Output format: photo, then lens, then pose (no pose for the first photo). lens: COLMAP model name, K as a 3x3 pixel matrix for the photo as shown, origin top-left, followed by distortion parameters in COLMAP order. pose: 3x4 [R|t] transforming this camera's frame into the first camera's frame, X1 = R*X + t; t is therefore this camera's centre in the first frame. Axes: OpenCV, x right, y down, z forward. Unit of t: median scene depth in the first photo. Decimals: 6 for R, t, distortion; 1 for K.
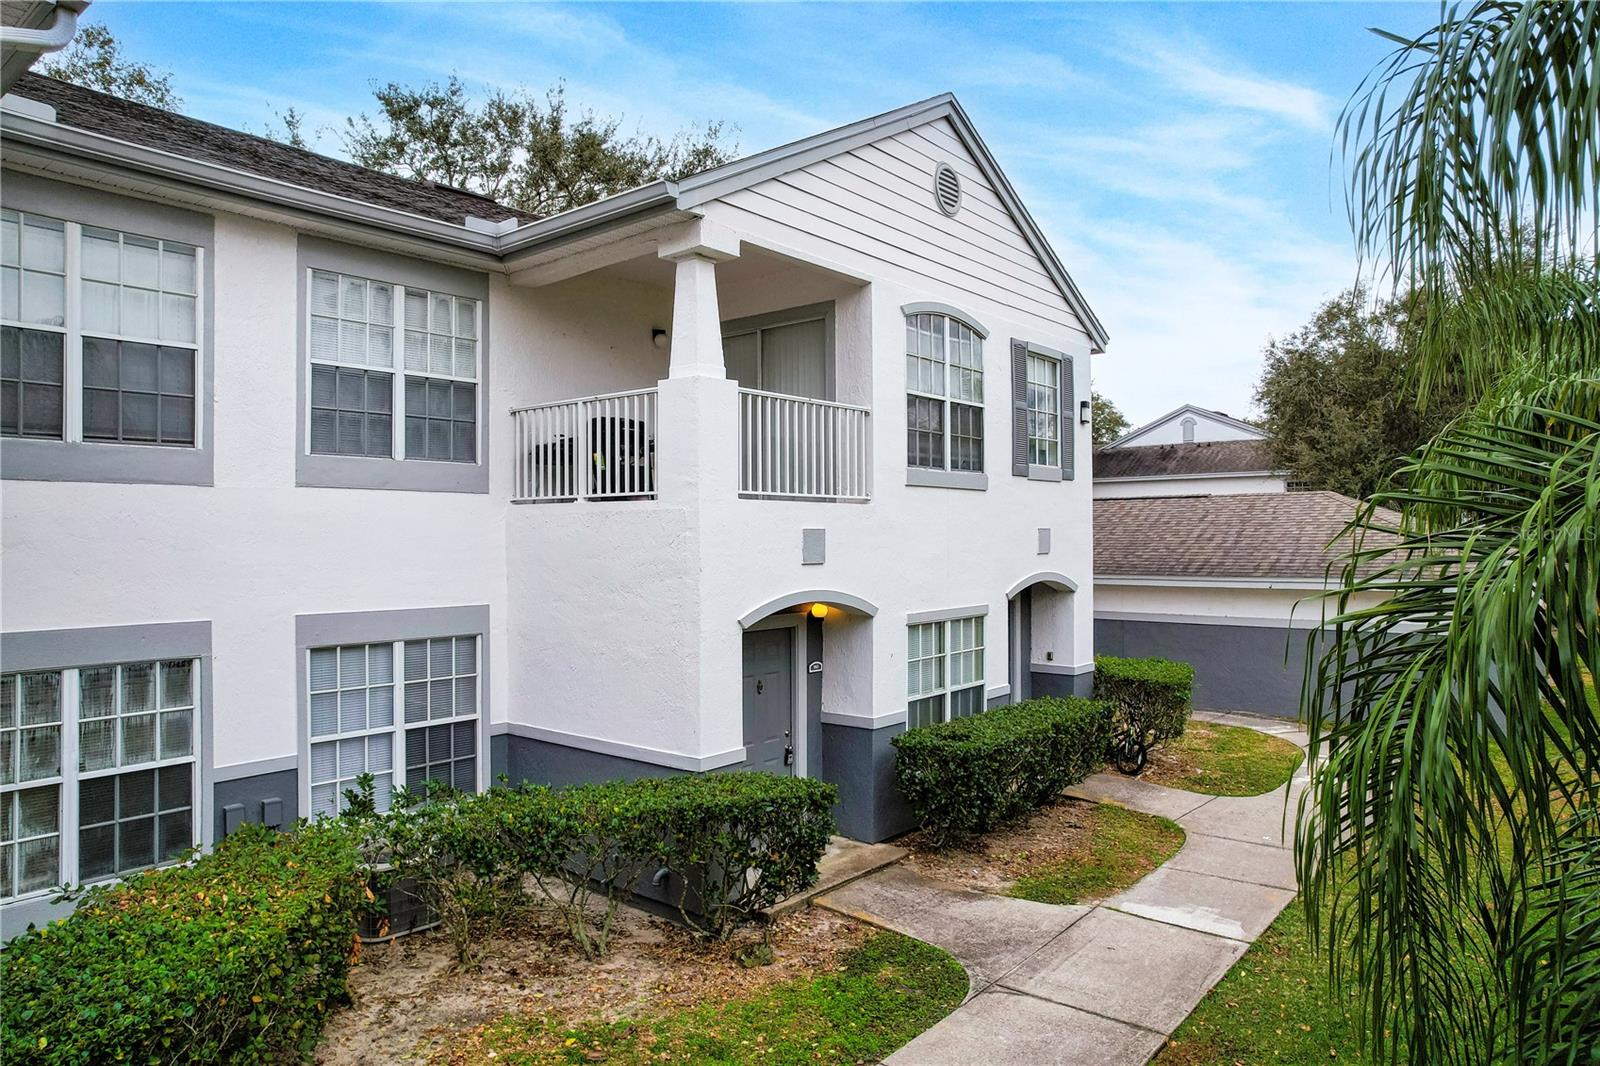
lens RADIAL K [[1011.2, 0, 800.0], [0, 1011.2, 533.0], [0, 0, 1]] dist [-0.024447, 0.005613]
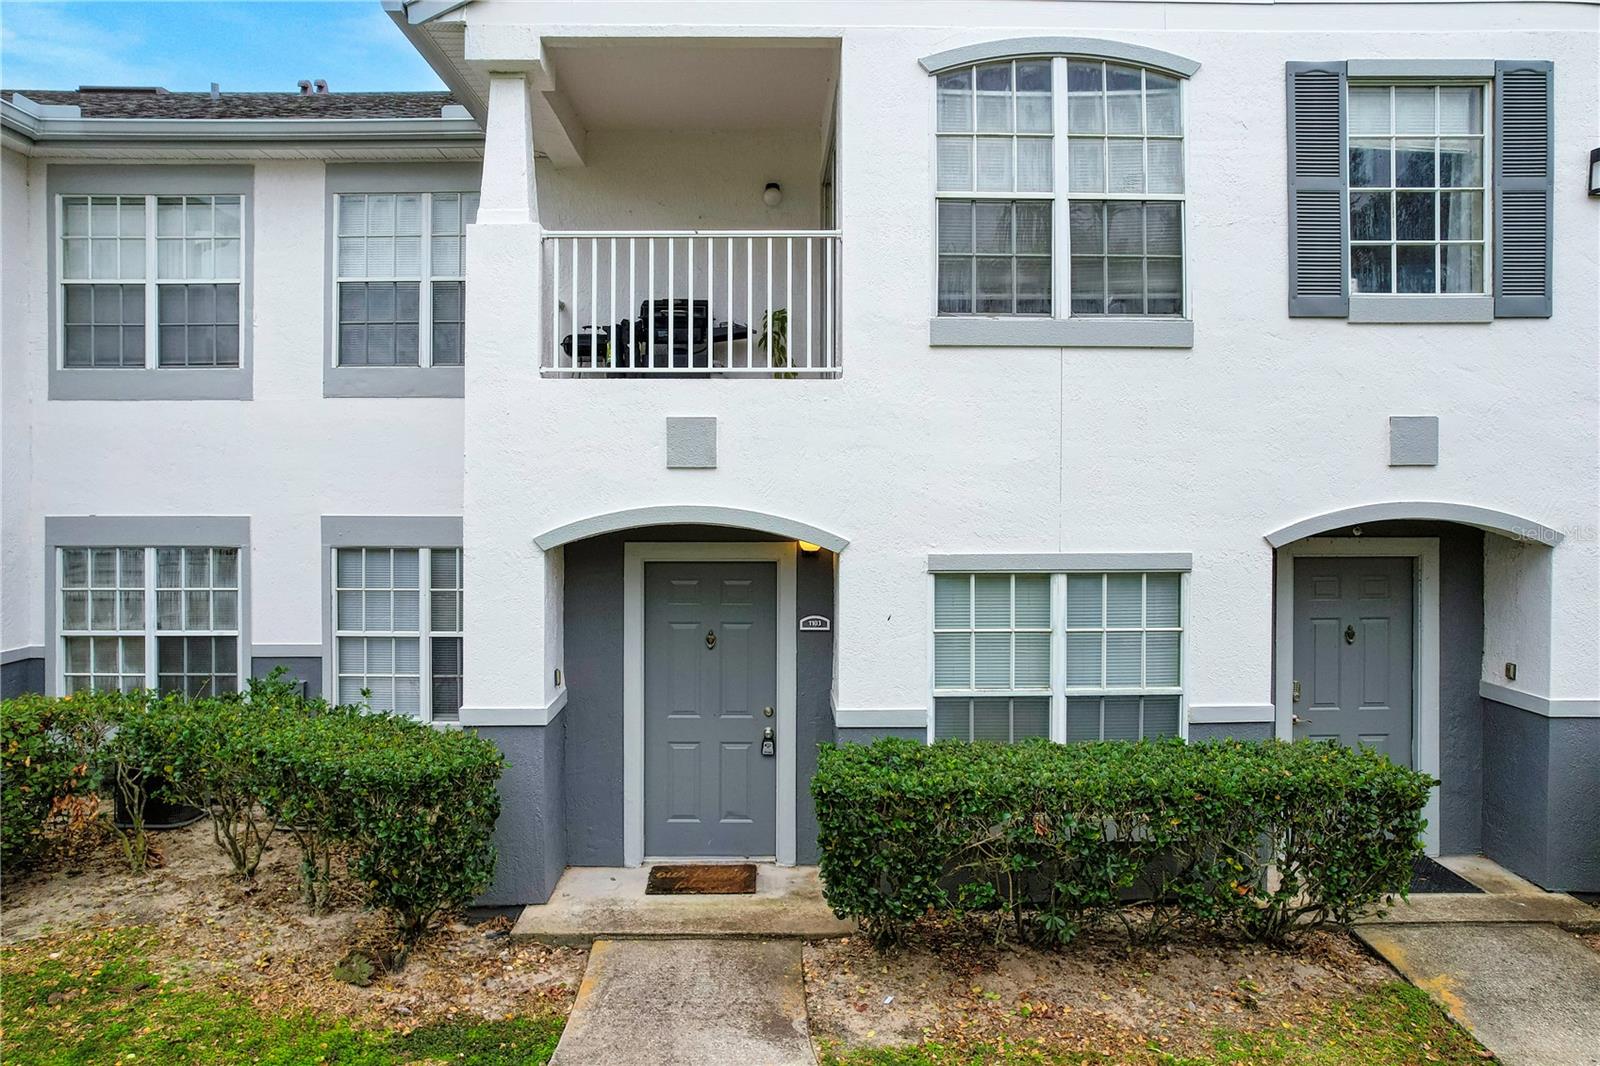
lens RADIAL K [[1033.8, 0, 798.1], [0, 1033.8, 491.6], [0, 0, 1]] dist [-0.073586, 0.069538]
pose [[0.652017, 0.009054, -0.758151, 0.660308], [0.000647, 0.999922, 0.012497, 0.041194], [0.758204, -0.008639, 0.651960, 0.658674]]
